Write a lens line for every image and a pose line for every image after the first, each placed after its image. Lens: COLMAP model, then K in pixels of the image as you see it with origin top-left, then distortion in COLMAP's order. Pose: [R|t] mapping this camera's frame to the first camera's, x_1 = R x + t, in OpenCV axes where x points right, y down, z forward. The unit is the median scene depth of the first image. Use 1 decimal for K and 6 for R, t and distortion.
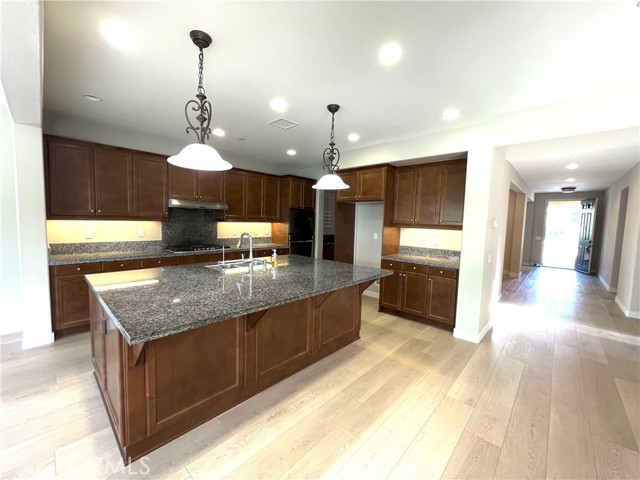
lens RADIAL K [[261.2, 0, 320.0], [0, 261.2, 240.0], [0, 0, 1]] dist [-0.000128, 0.000036]
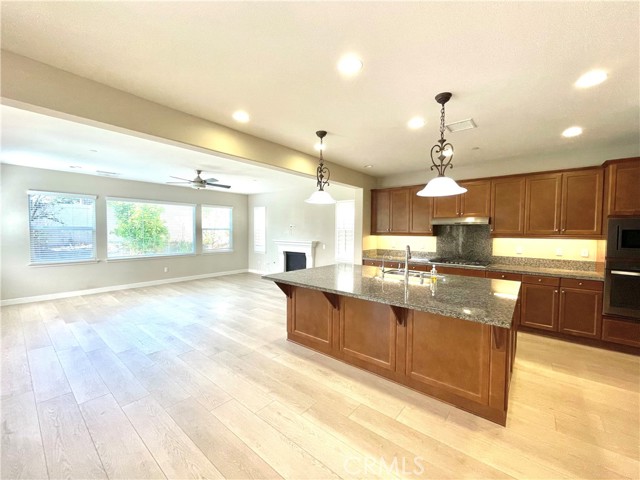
lens RADIAL K [[258.4, 0, 322.2], [0, 258.4, 247.9], [0, 0, 1]] dist [-0.000879, 0.000014]
pose [[0.071468, 0.044905, -0.996432, 0.535891], [-0.079699, 0.996049, 0.039172, -0.023597], [0.994254, 0.076615, 0.074764, 0.377841]]
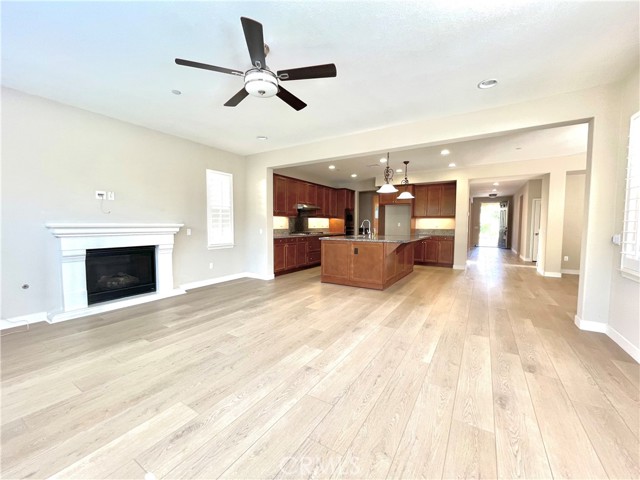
lens RADIAL K [[261.2, 0, 320.0], [0, 261.2, 240.0], [0, 0, 1]] dist [-0.000128, 0.000036]
pose [[0.981707, -0.034529, 0.187238, -0.709087], [0.036607, 0.999300, -0.007650, 0.091432], [-0.186843, 0.014364, 0.982285, -0.658449]]
